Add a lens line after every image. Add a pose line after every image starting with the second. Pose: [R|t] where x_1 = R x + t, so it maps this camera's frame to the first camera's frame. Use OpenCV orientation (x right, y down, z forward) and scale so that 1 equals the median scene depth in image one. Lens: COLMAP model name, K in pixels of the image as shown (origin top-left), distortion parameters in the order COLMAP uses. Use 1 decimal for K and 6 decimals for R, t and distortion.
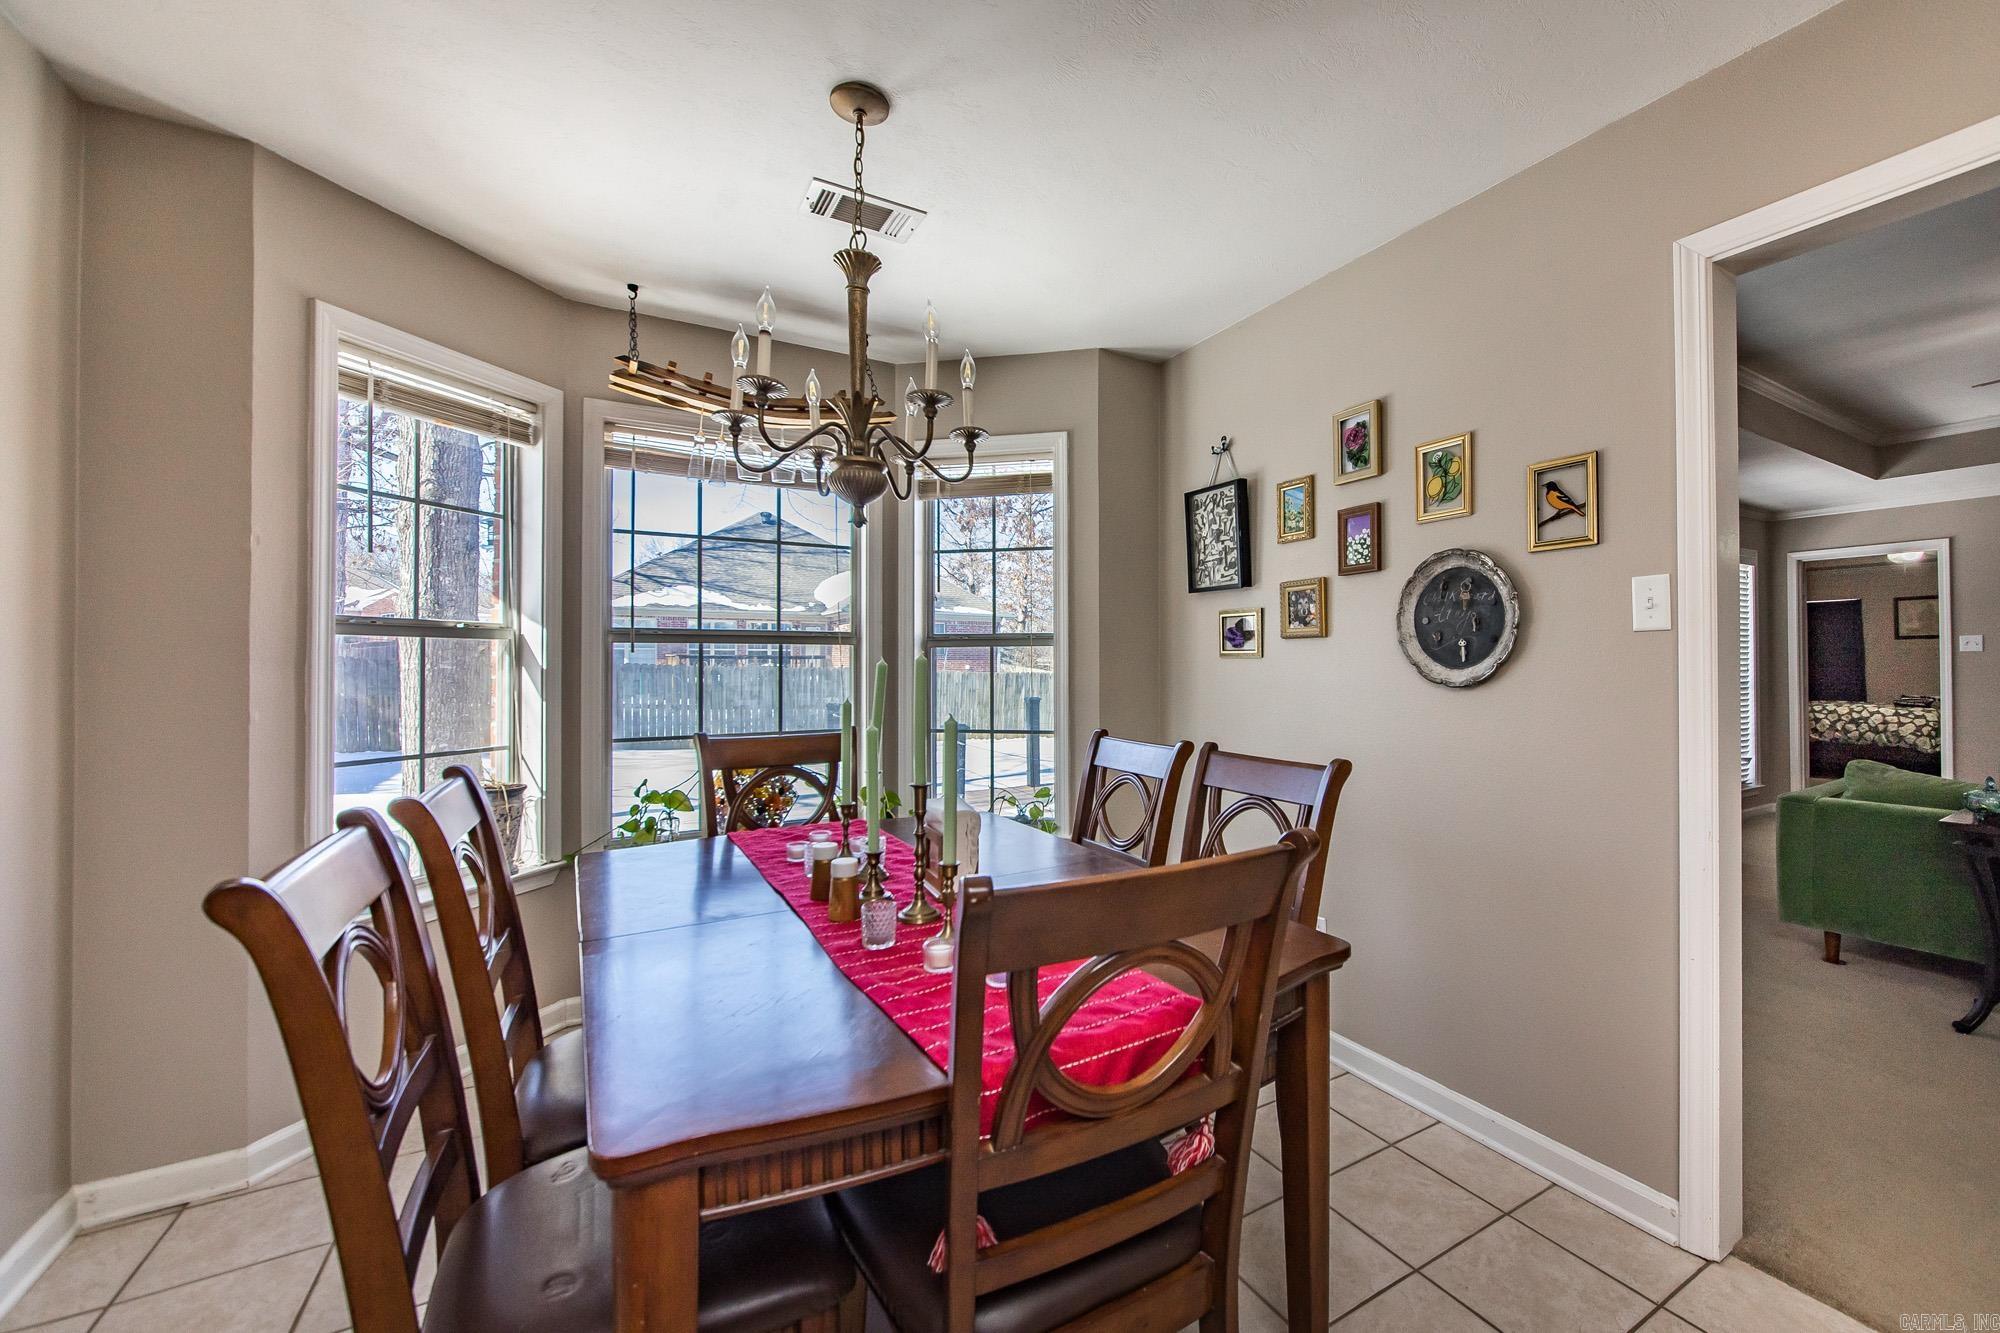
lens RADIAL K [[816.9, 0, 1117.2], [0, 816.9, 666.0], [0, 0, 1]] dist [-0.012823, 0.000626]
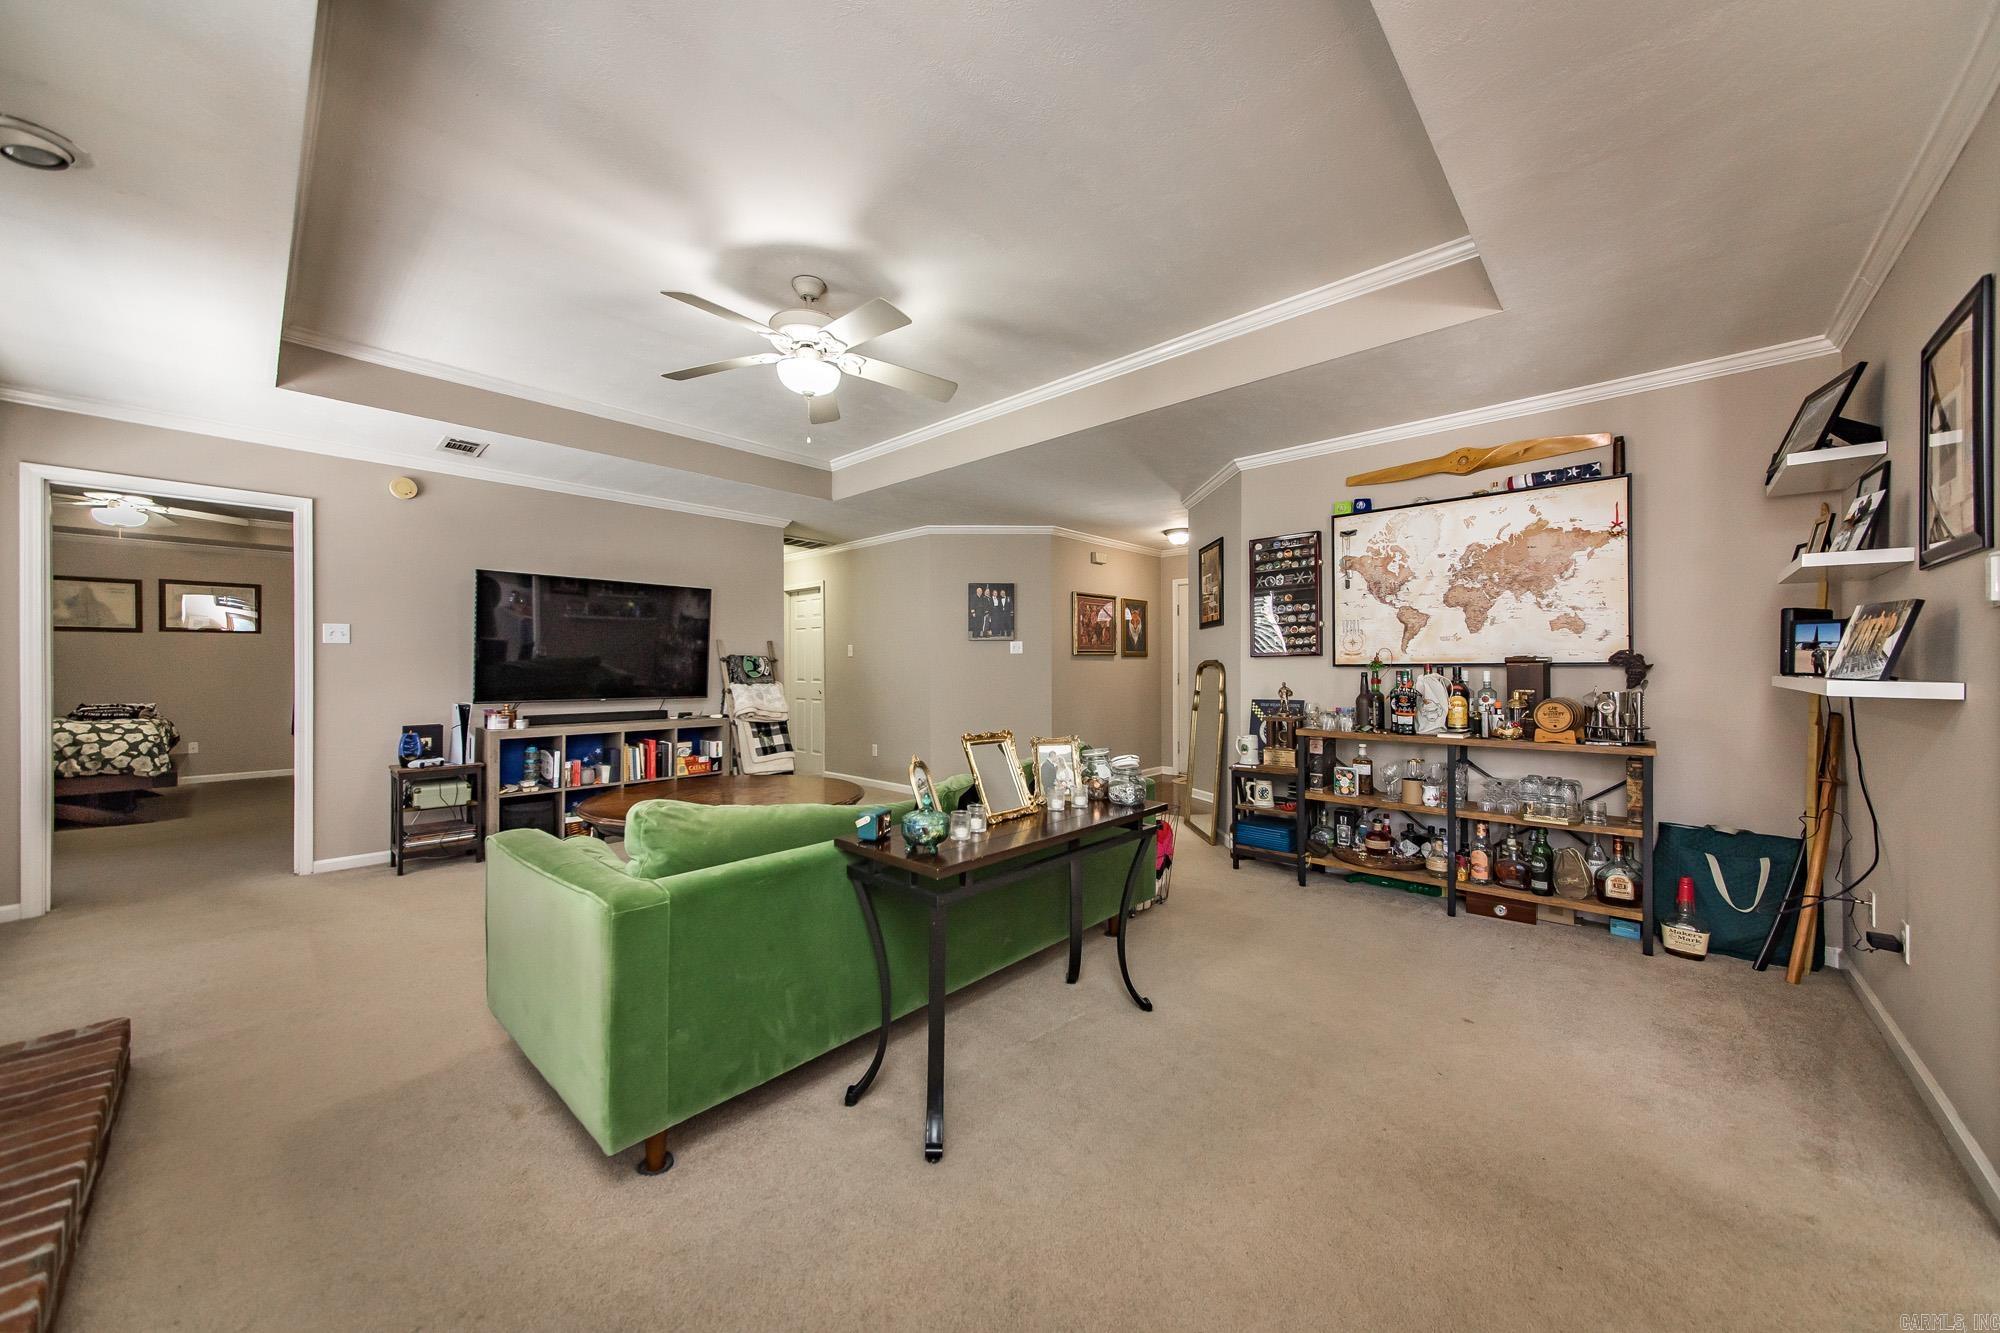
lens RADIAL K [[695.6, 0, 997.7], [0, 695.6, 665.4], [0, 0, 1]] dist [0.001608, 0.001911]
pose [[-0.244141, 0.002334, 0.969737, 0.144677], [0.005267, 0.999986, -0.001081, 0.005589], [-0.969725, 0.004844, -0.244150, 0.357207]]
